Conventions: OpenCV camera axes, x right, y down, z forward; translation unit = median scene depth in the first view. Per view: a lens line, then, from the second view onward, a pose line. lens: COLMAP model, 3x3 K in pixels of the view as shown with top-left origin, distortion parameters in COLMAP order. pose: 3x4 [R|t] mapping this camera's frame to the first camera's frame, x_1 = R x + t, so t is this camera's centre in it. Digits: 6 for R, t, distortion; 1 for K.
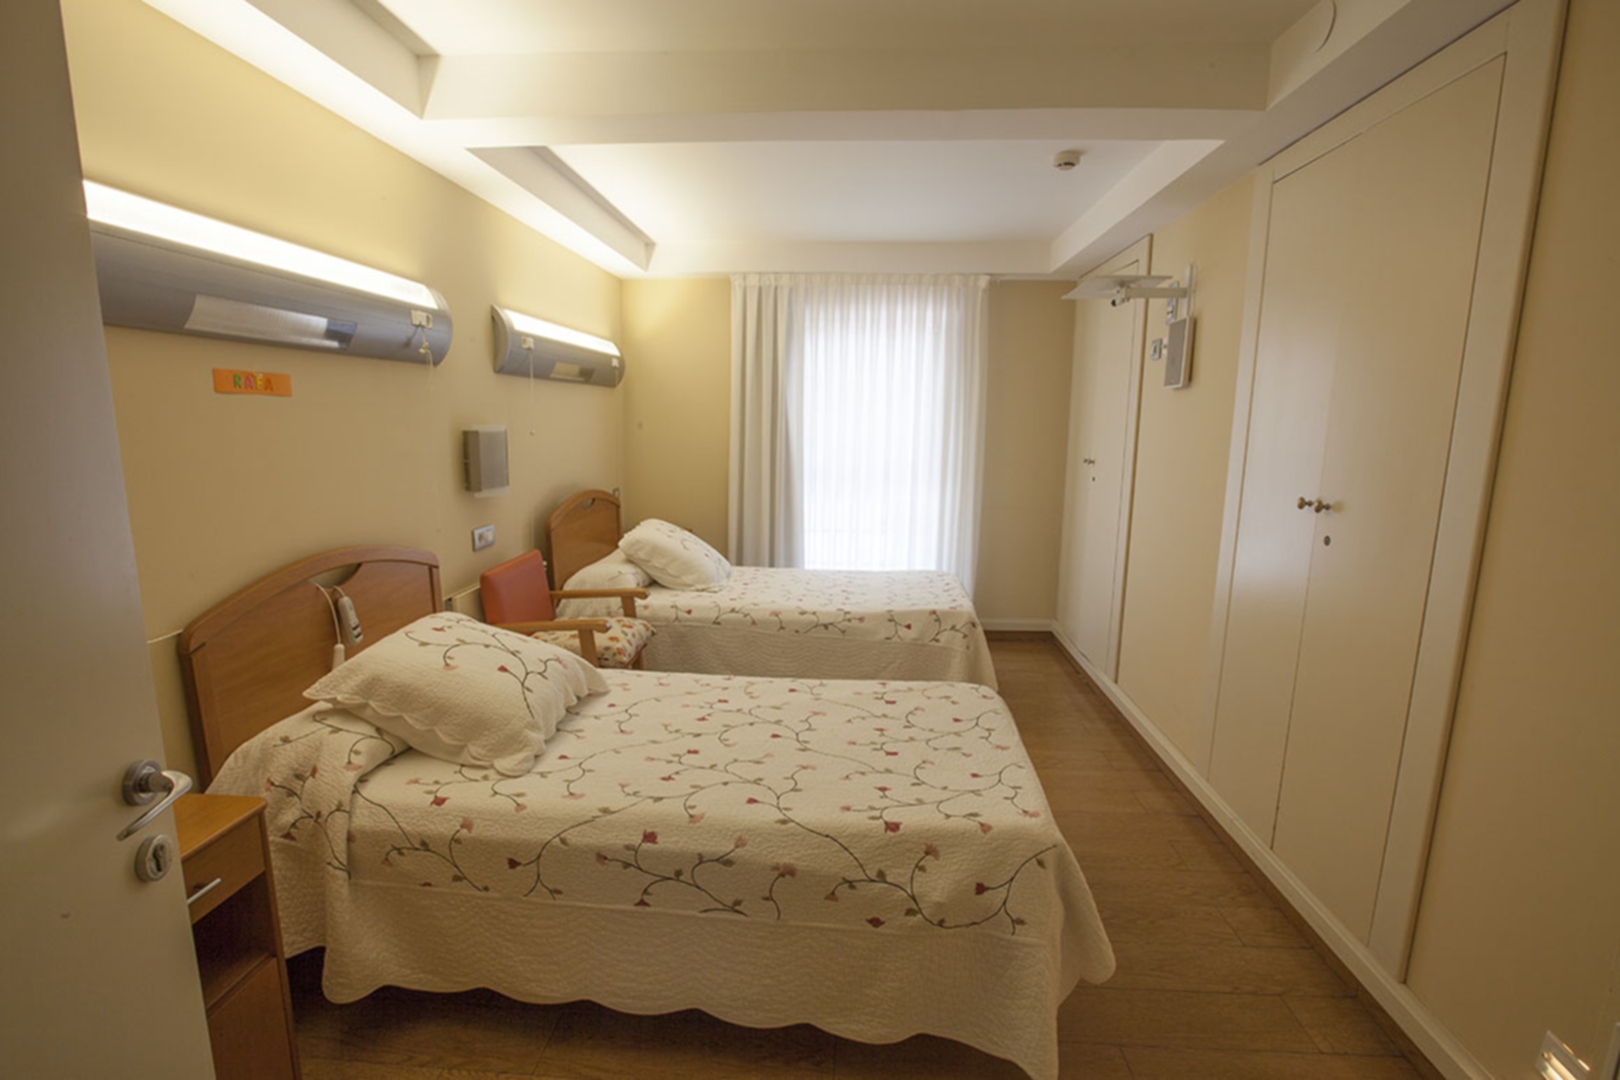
lens RADIAL K [[749.5, 0, 810.0], [0, 749.5, 540.0], [0, 0, 1]] dist [-0.040611, 0.000212]
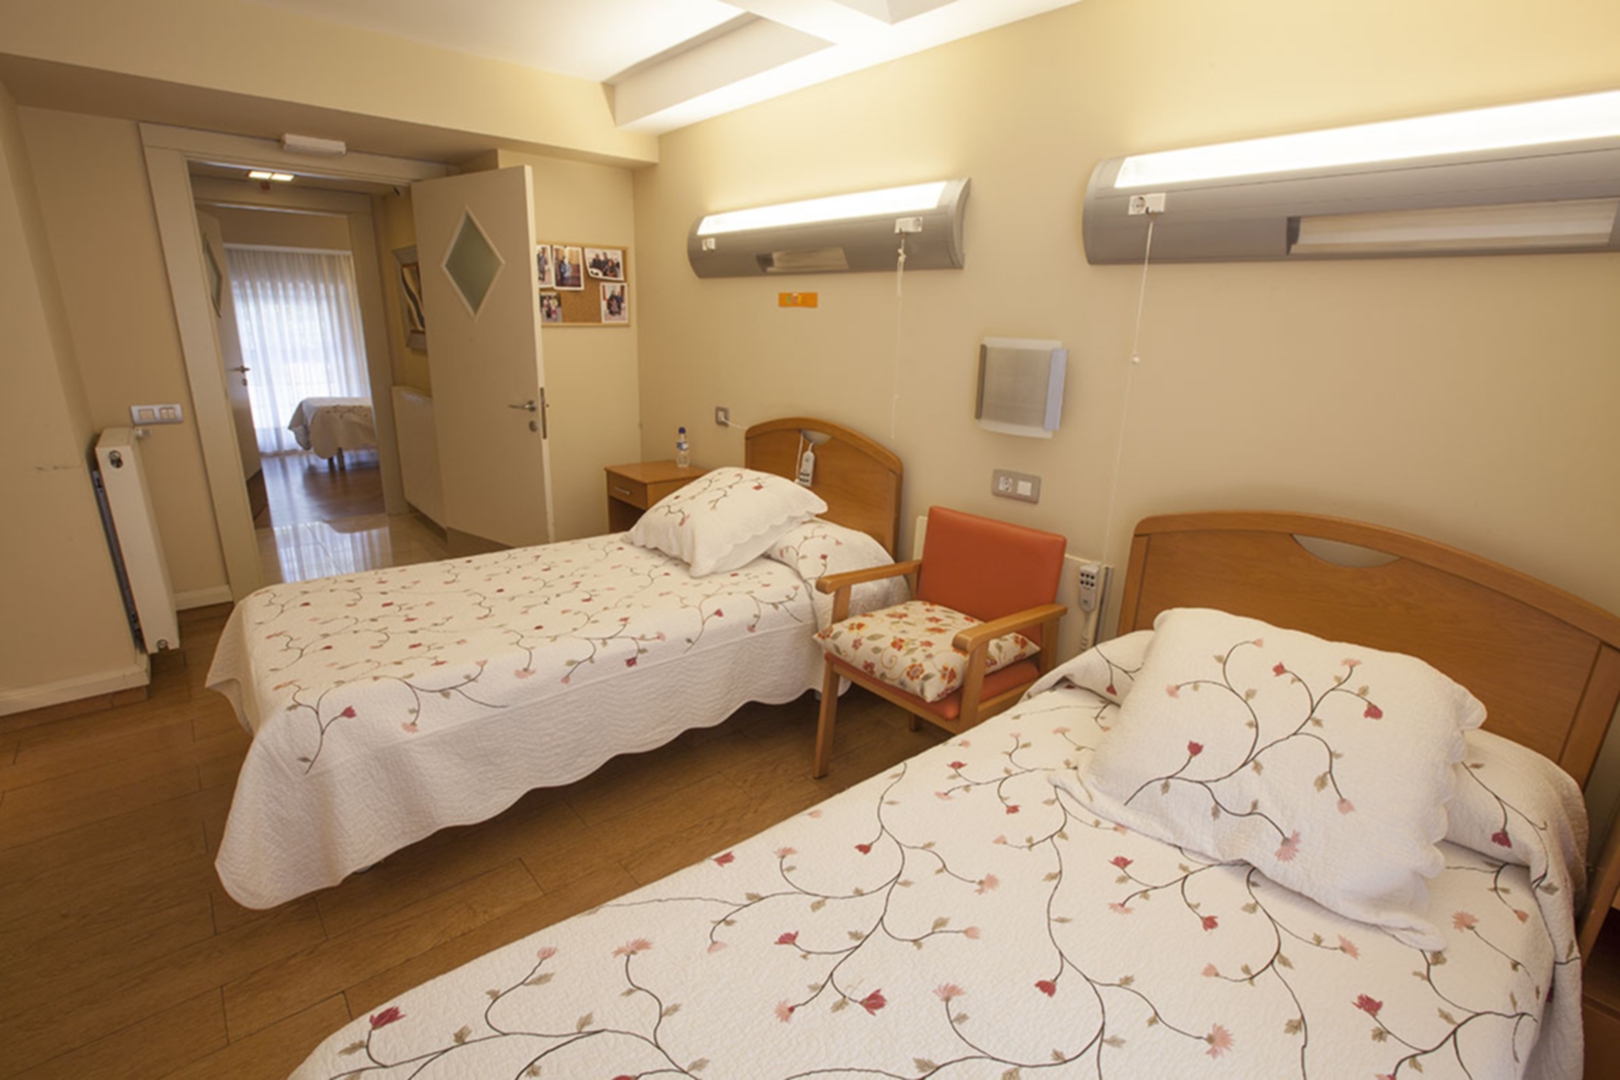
lens RADIAL K [[749.5, 0, 810.0], [0, 749.5, 540.0], [0, 0, 1]] dist [-0.040611, 0.000212]
pose [[-0.711192, 0.167890, -0.682656, 0.367802], [-0.148244, 0.913411, 0.379082, -0.305455], [0.687190, 0.370800, -0.624722, 1.909827]]
